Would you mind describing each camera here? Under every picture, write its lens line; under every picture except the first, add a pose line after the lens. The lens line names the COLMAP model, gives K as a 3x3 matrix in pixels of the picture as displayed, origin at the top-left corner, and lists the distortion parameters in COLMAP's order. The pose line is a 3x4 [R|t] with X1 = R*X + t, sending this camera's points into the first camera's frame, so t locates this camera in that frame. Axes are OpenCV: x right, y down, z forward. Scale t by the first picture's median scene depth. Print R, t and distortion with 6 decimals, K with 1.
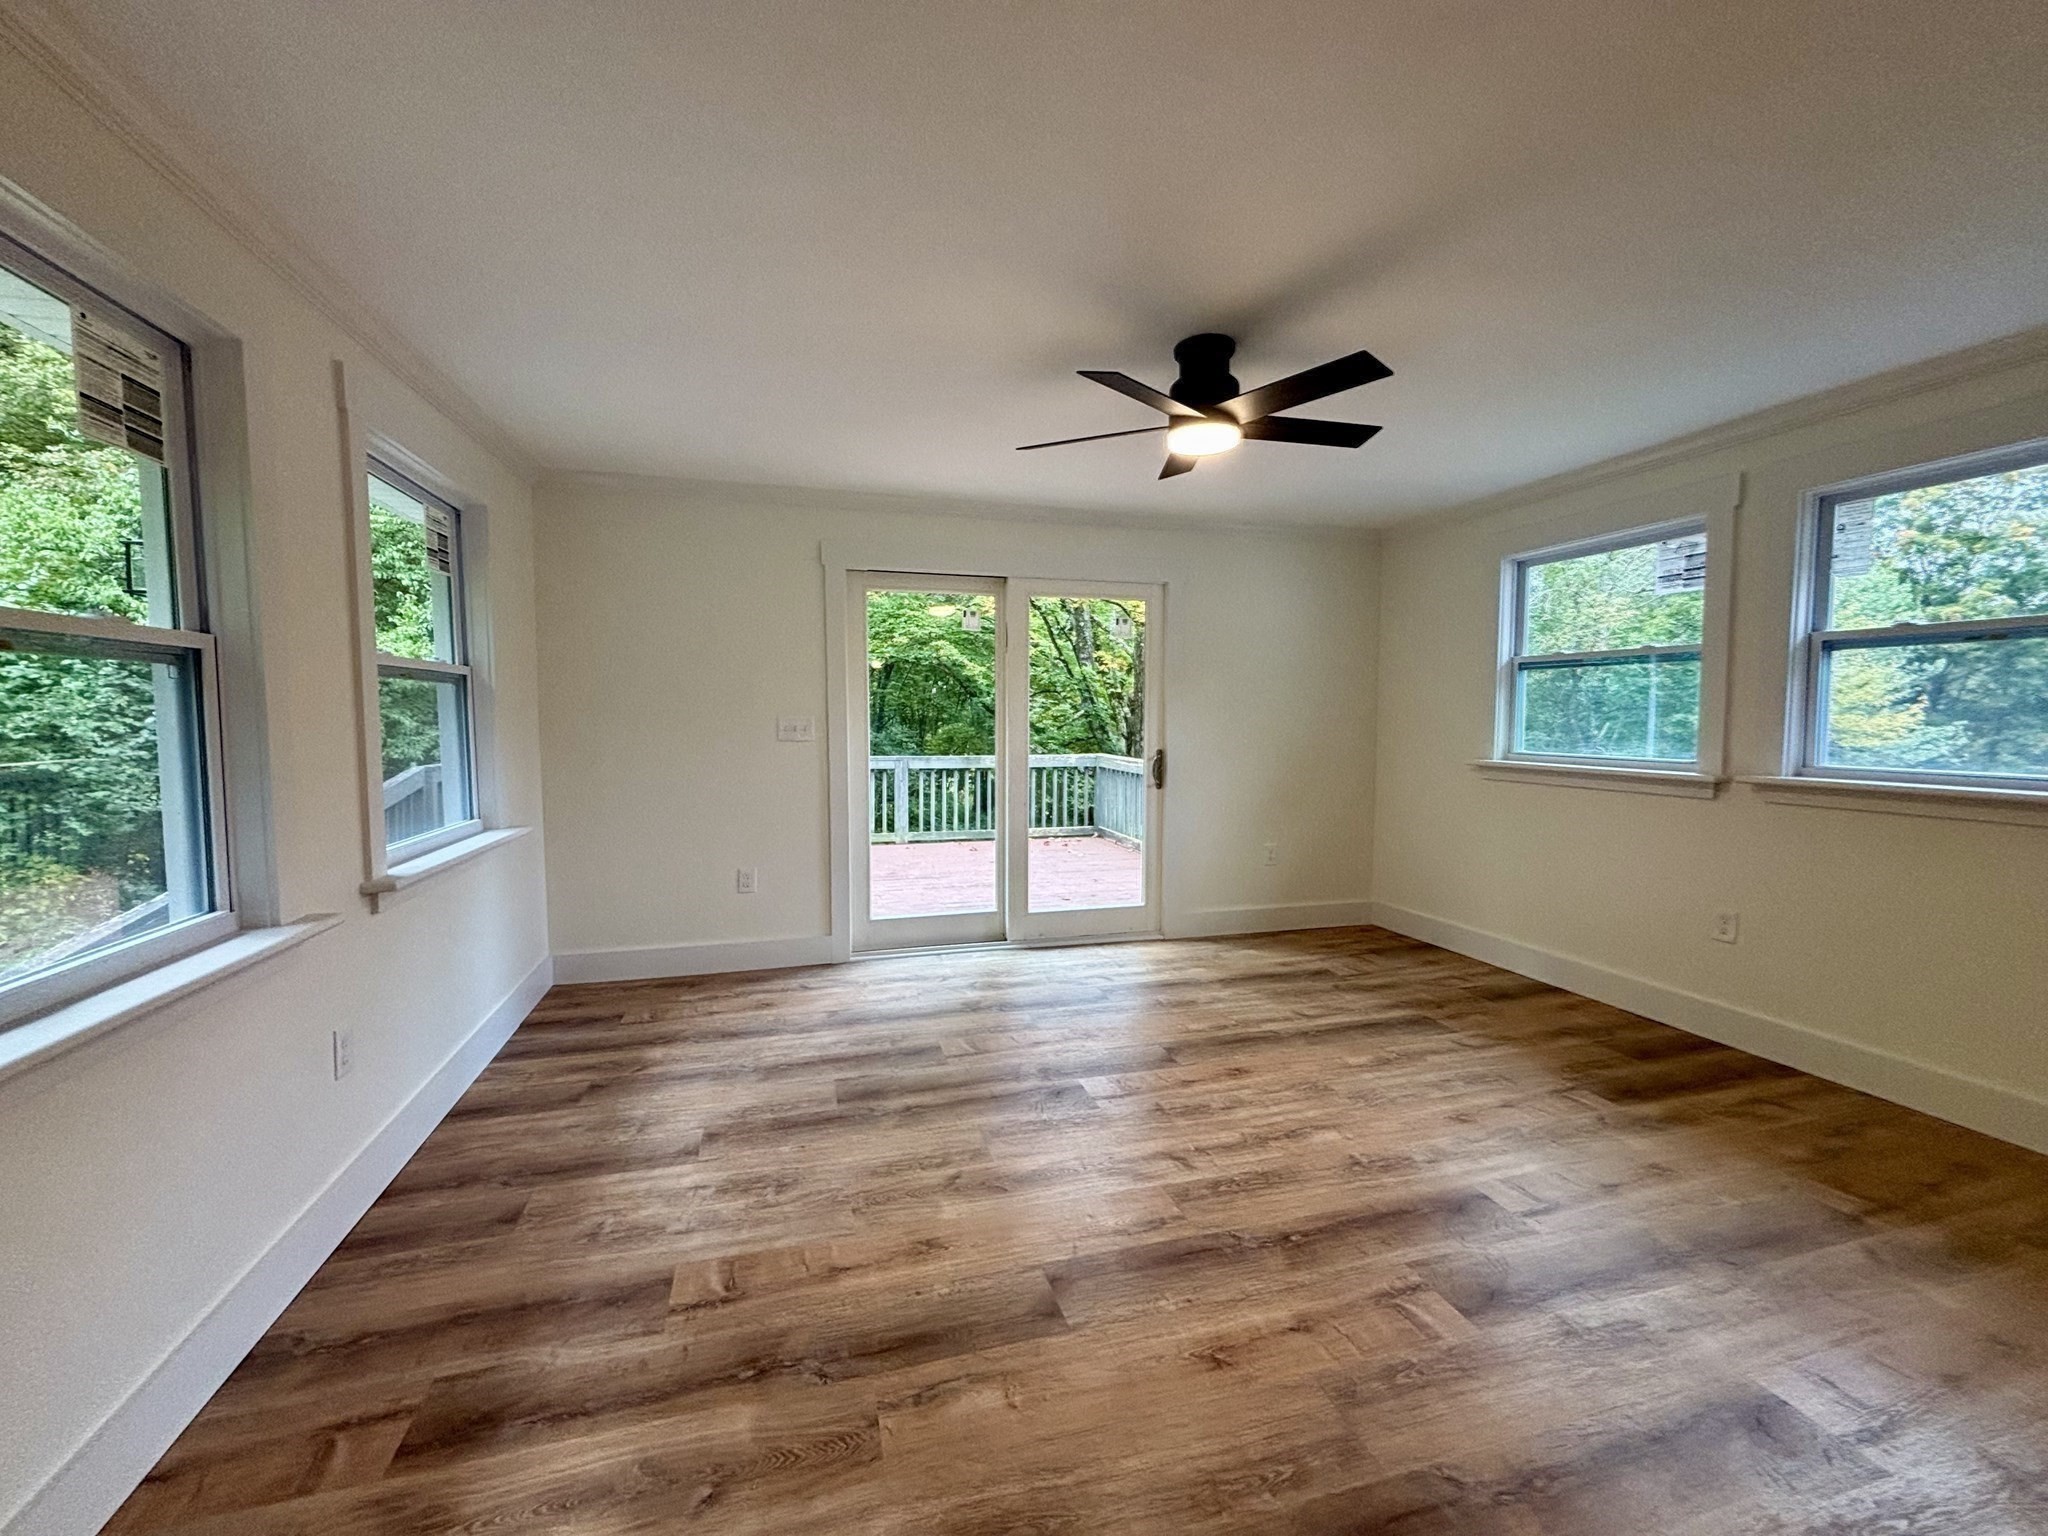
lens RADIAL K [[824.7, 0, 1010.2], [0, 824.7, 758.3], [0, 0, 1]] dist [0.000932, -0.000546]
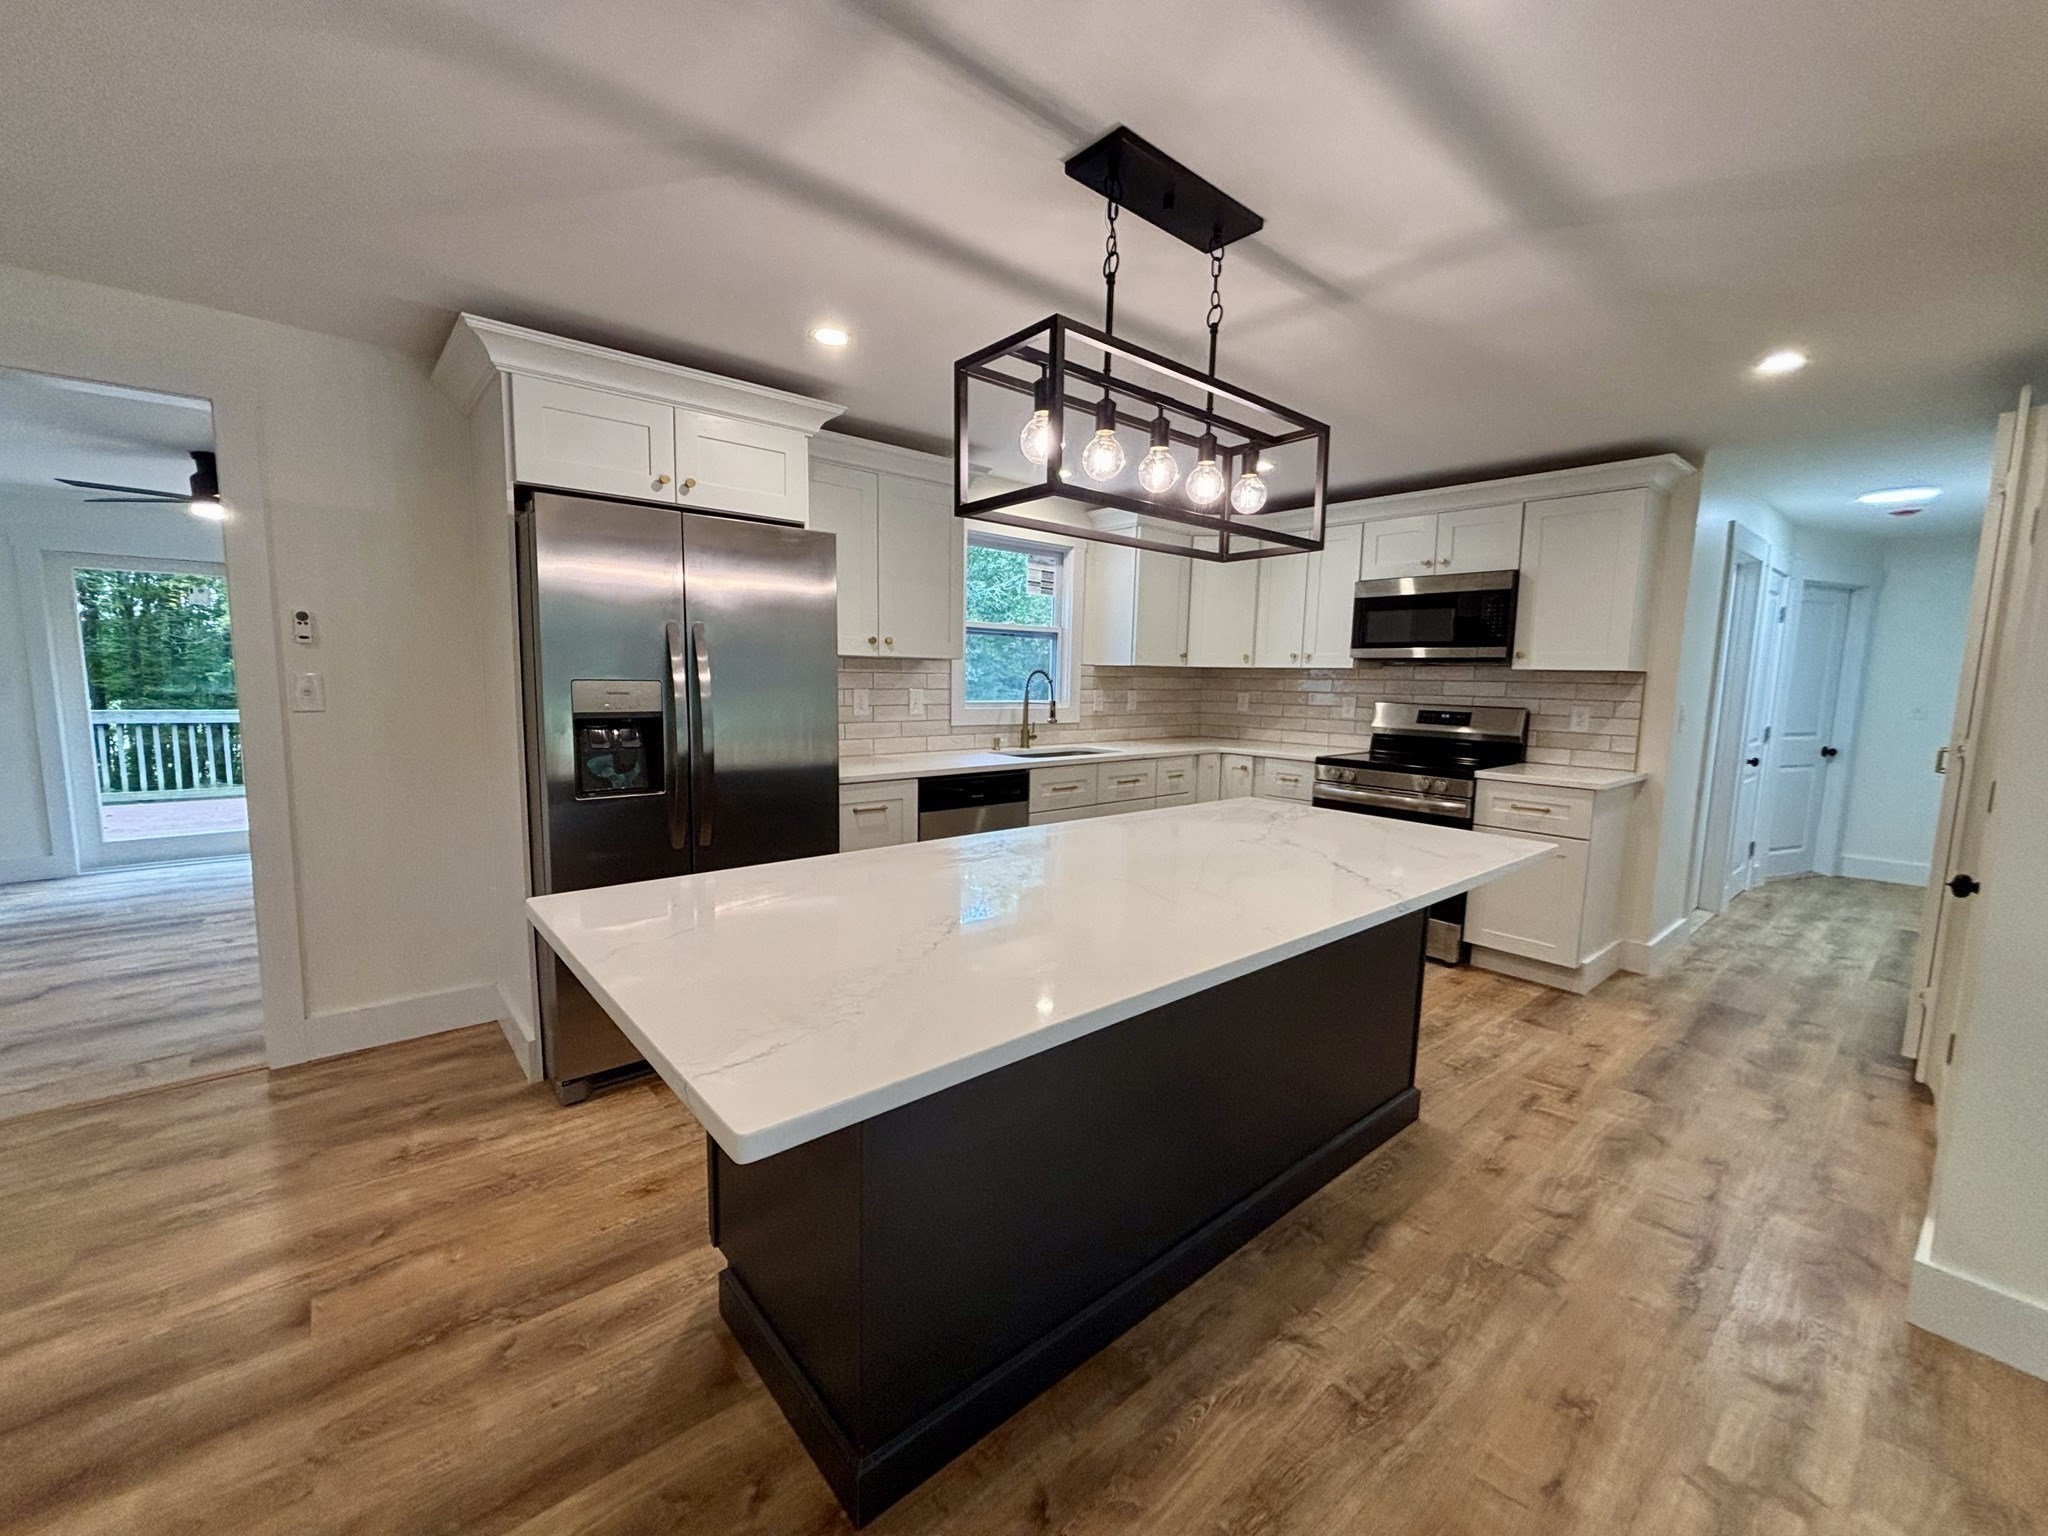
lens RADIAL K [[824.7, 0, 1011.1], [0, 824.7, 773.3], [0, 0, 1]] dist [0.000932, -0.000546]
pose [[0.903981, -0.037231, 0.425949, 0.710212], [0.006982, 0.997354, 0.072357, 0.019678], [-0.427516, -0.062436, 0.901849, -0.901429]]
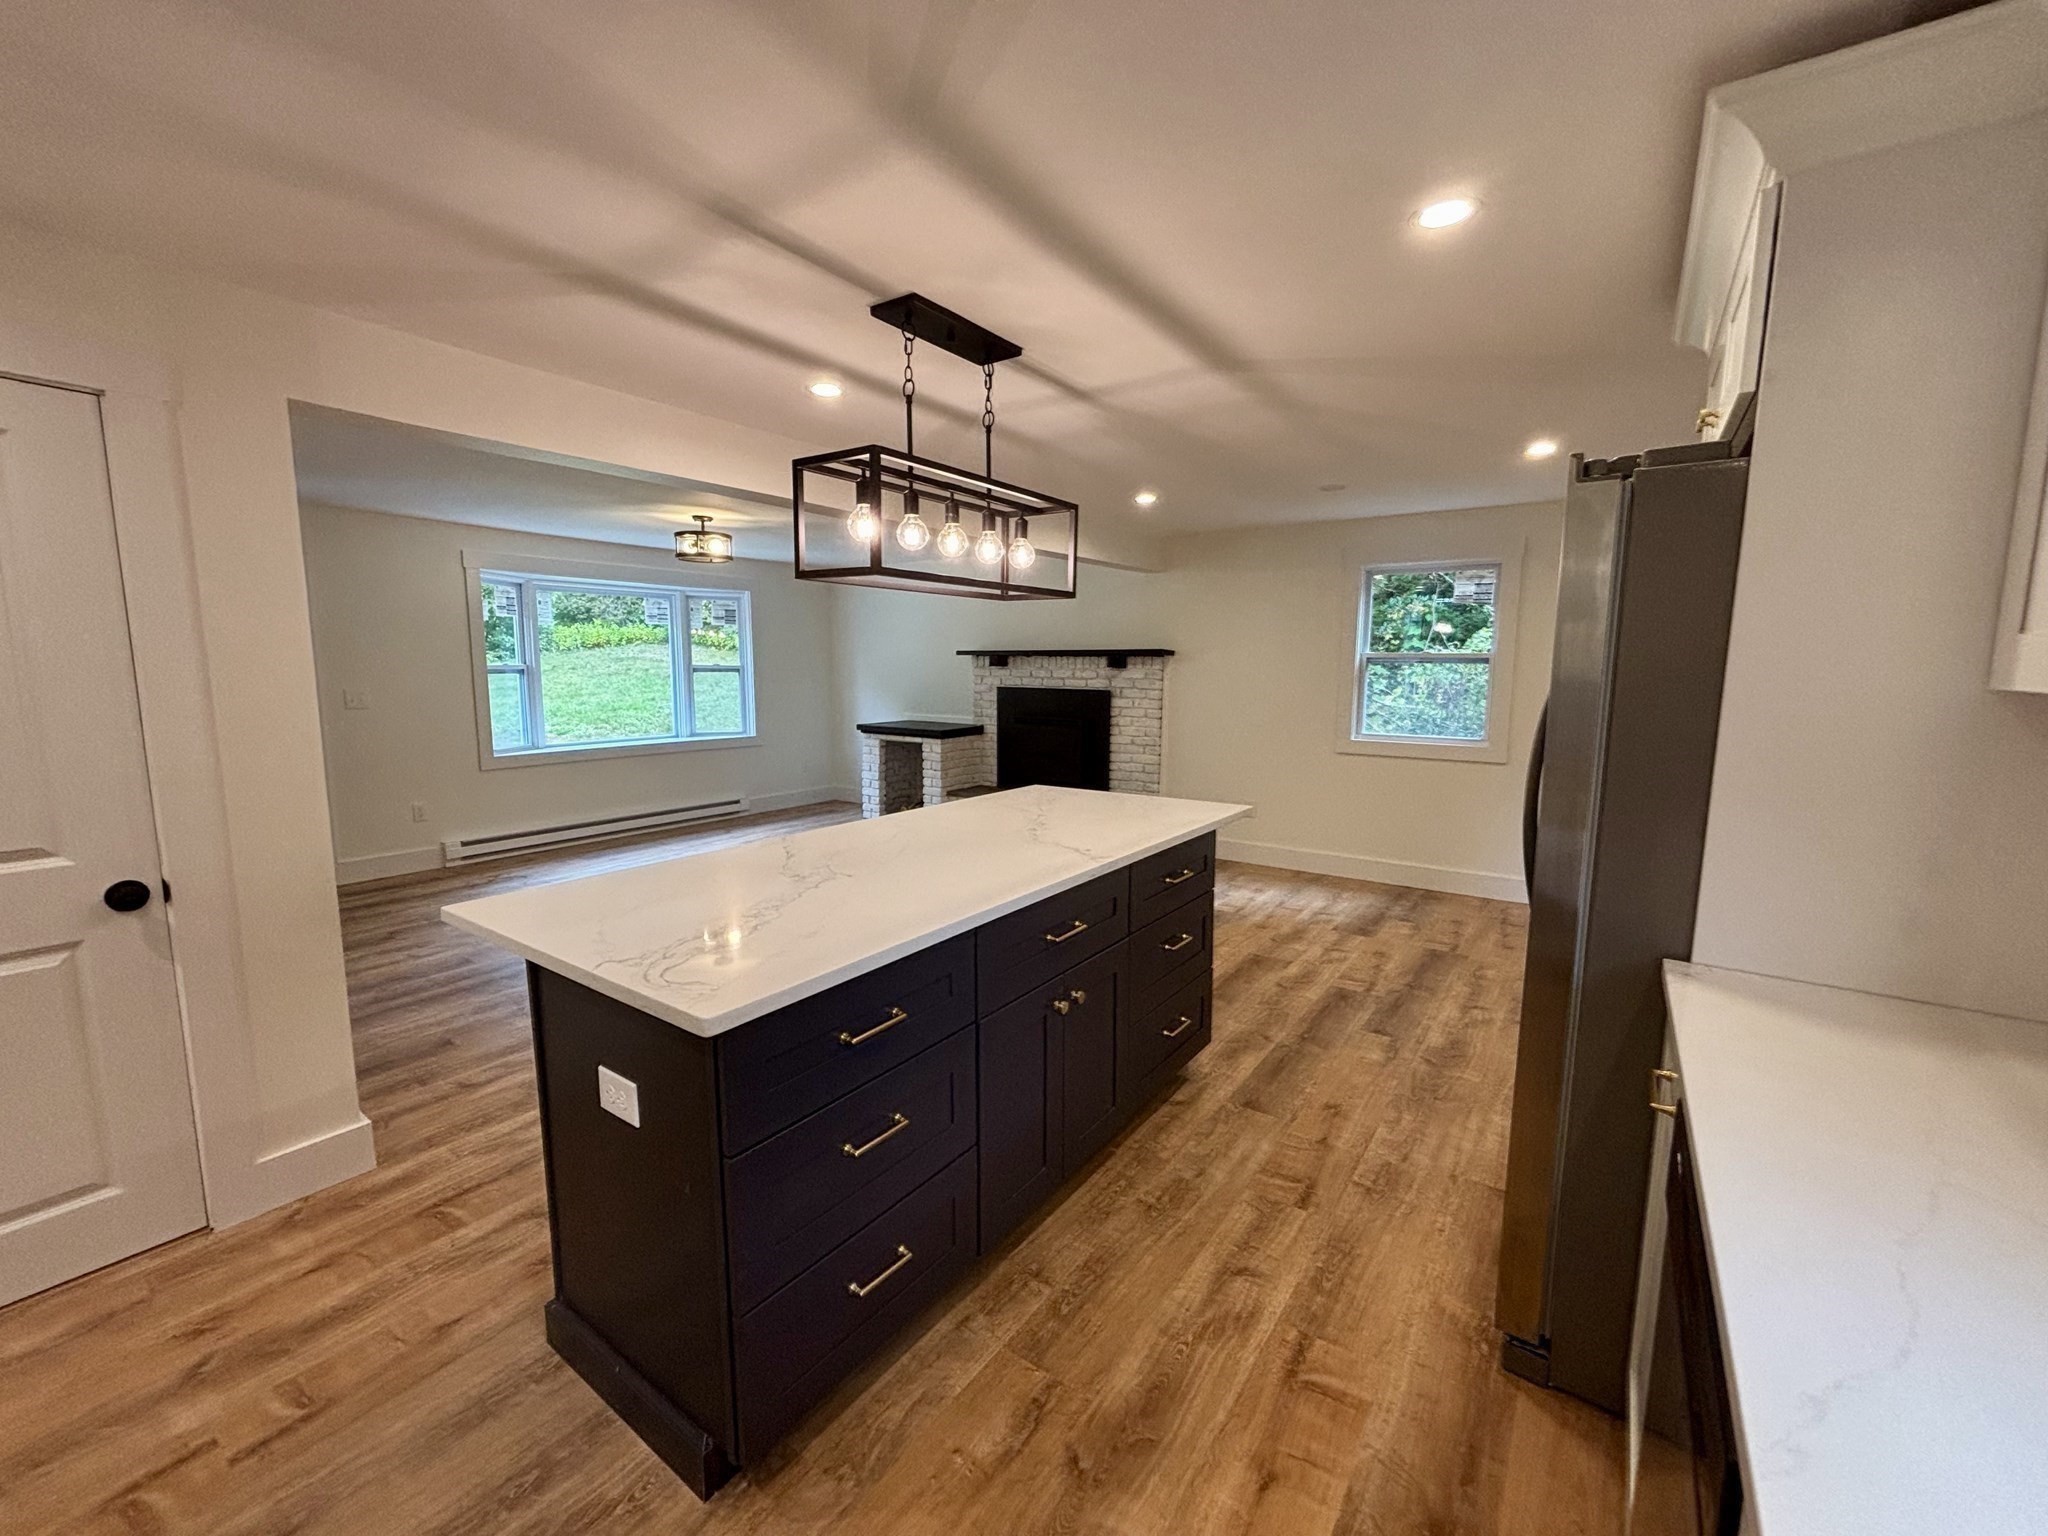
lens RADIAL K [[824.7, 0, 1016.2], [0, 824.7, 775.9], [0, 0, 1]] dist [0.000932, -0.000546]
pose [[-0.776309, 0.079495, -0.625320, 1.464381], [-0.042308, 0.983208, 0.177517, -0.069240], [0.628931, 0.164264, -0.759910, 0.181004]]
